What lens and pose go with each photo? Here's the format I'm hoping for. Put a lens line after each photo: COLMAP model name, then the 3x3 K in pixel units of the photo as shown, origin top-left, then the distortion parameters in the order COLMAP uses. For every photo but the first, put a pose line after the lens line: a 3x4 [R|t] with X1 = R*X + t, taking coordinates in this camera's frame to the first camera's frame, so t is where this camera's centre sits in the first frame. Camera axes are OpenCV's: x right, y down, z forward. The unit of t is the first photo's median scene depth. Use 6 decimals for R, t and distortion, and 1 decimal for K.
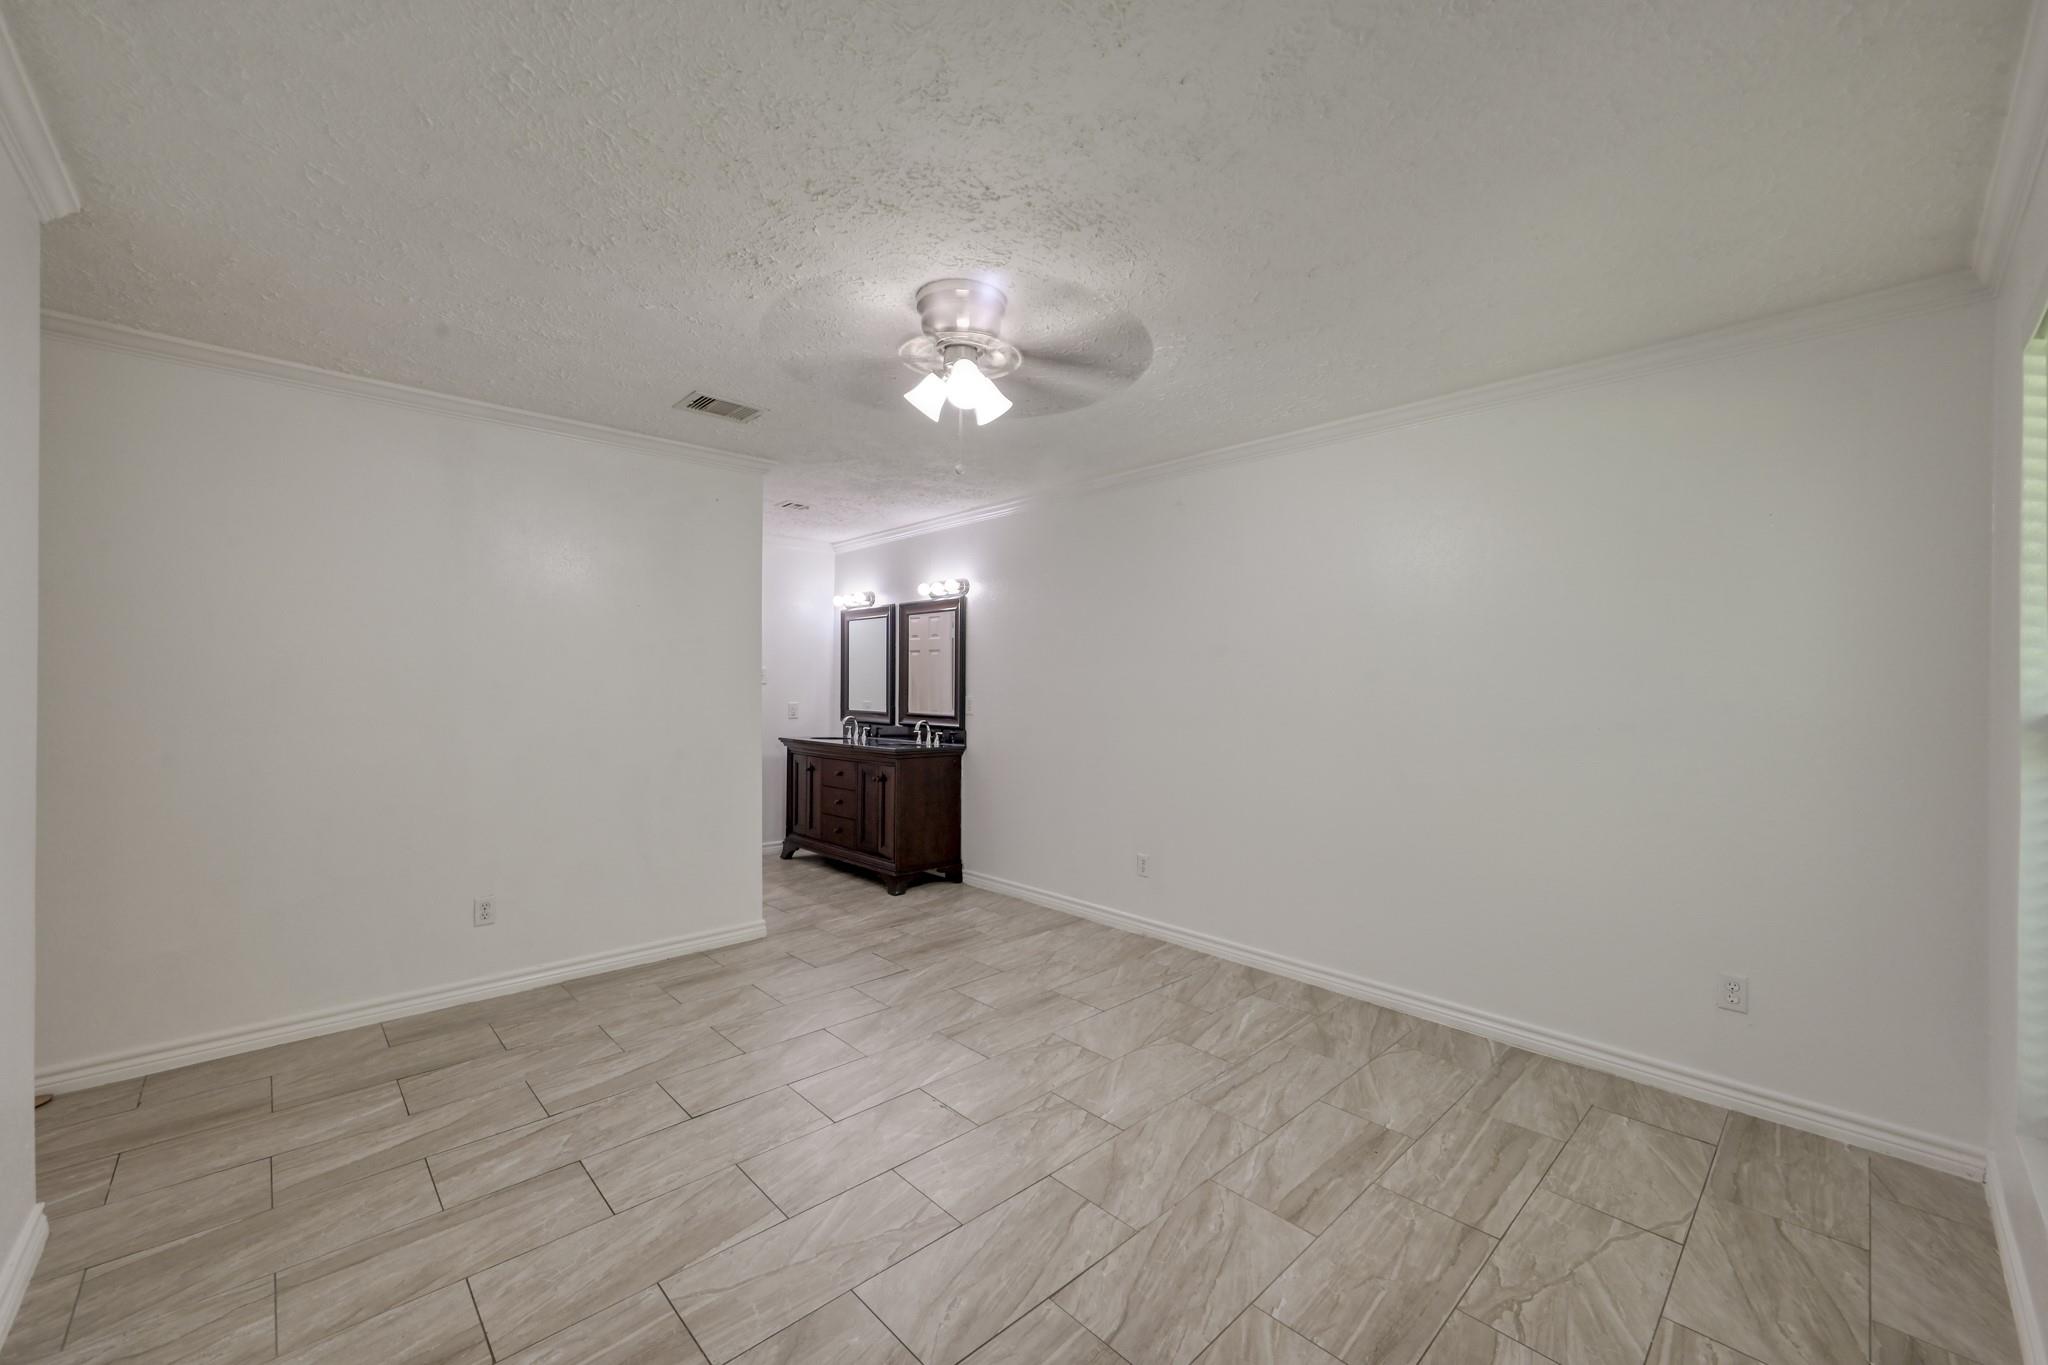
lens RADIAL K [[808.3, 0, 1027.1], [0, 808.3, 685.1], [0, 0, 1]] dist [-0.000923, -0.000218]
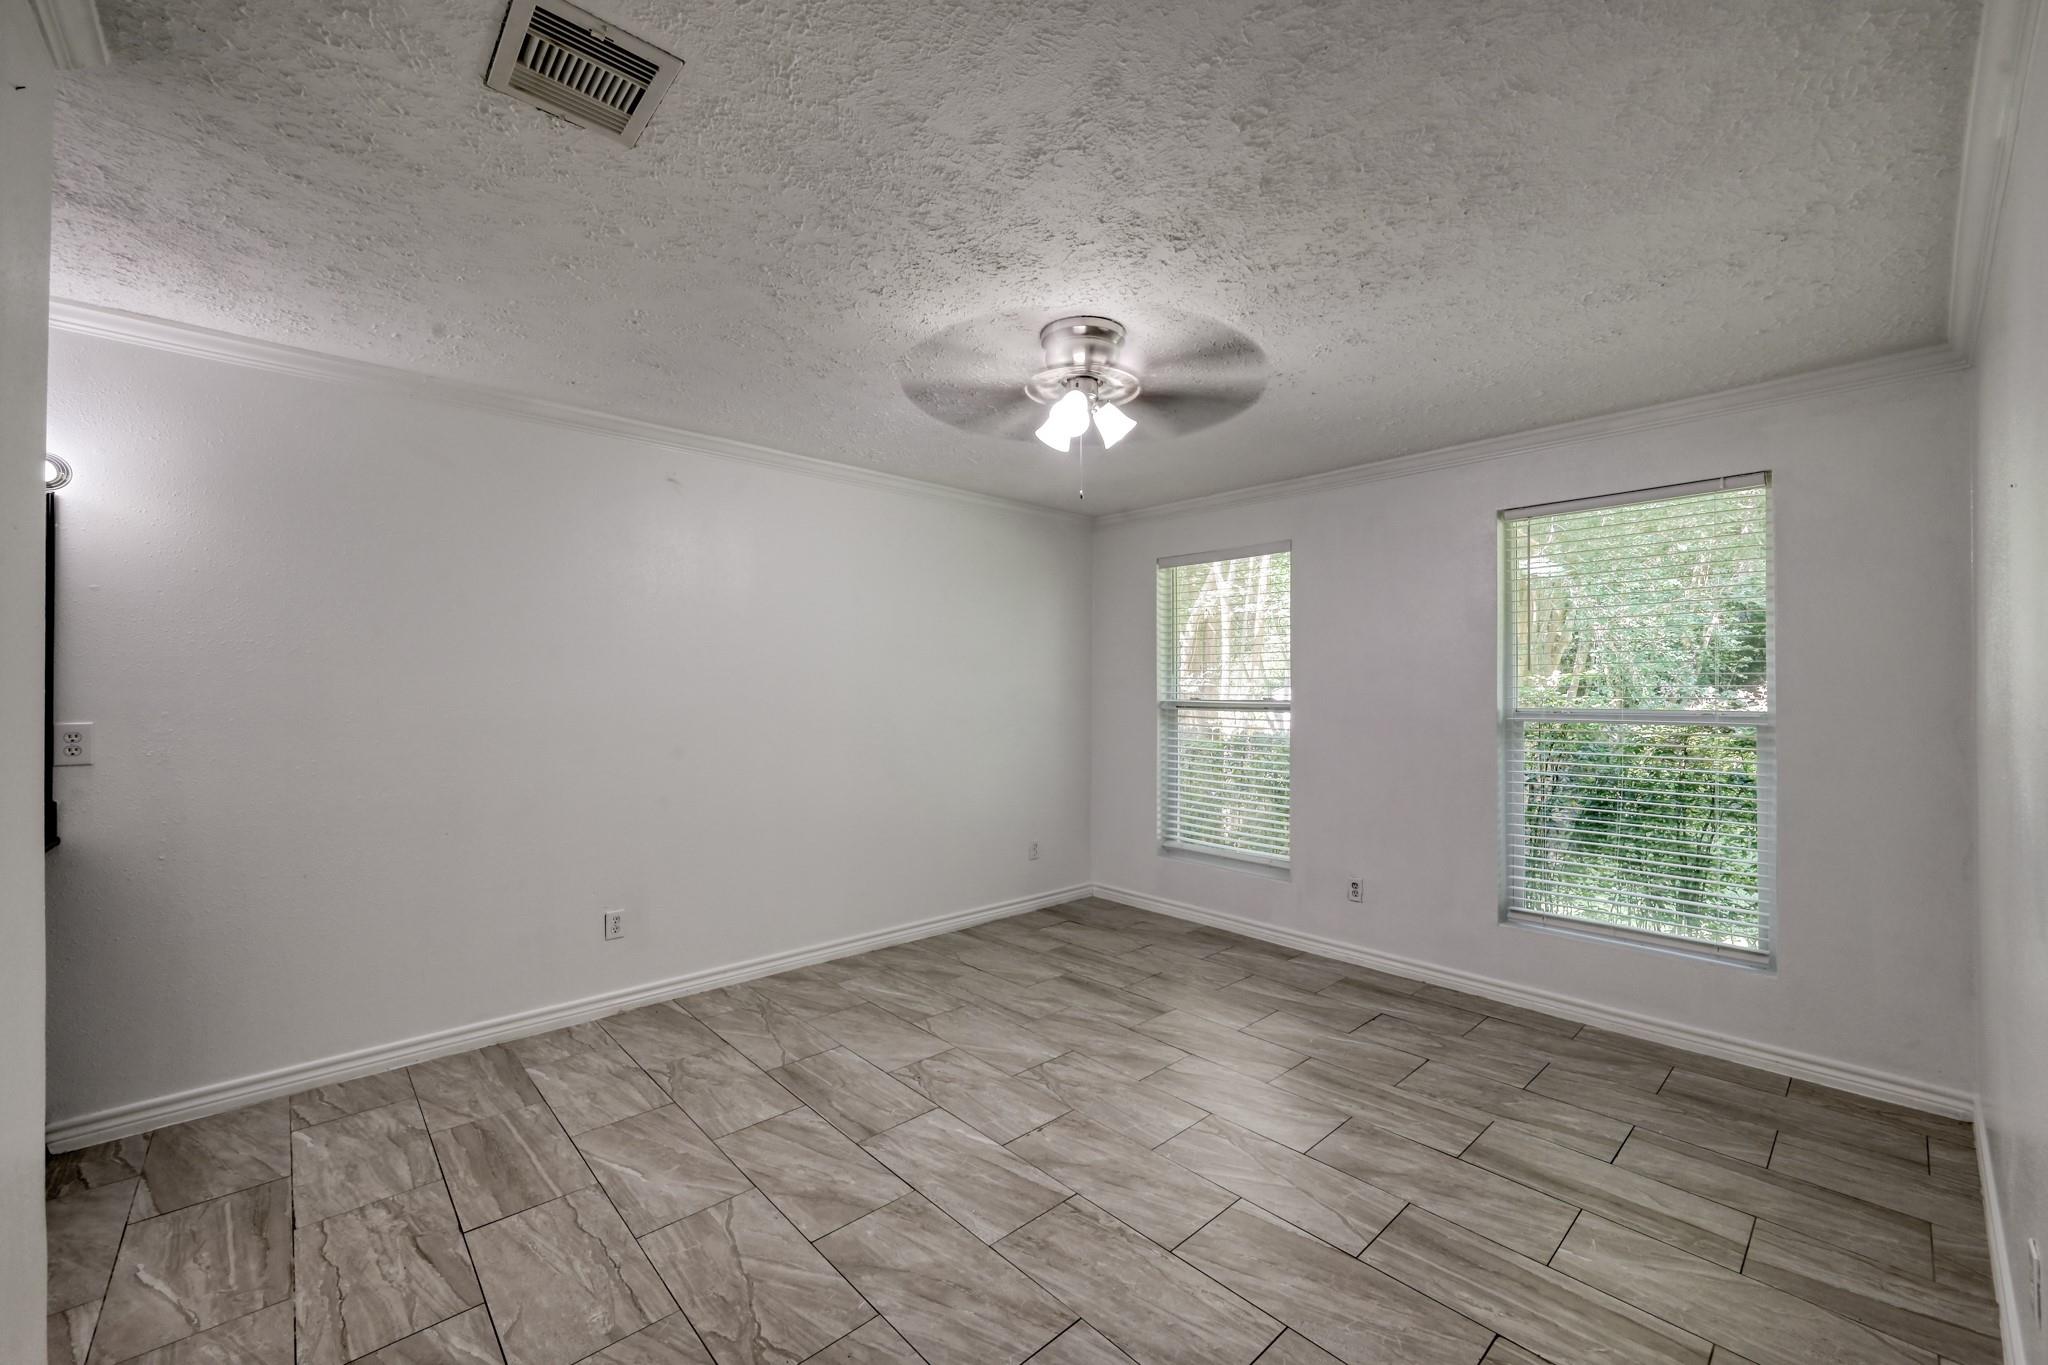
lens RADIAL K [[808.3, 0, 1027.1], [0, 808.3, 685.1], [0, 0, 1]] dist [-0.000923, -0.000218]
pose [[0.011461, 0.000410, 0.999934, -0.994548], [0.000244, 1.000000, -0.000413, -0.015919], [-0.999934, 0.000248, 0.011461, 0.920556]]
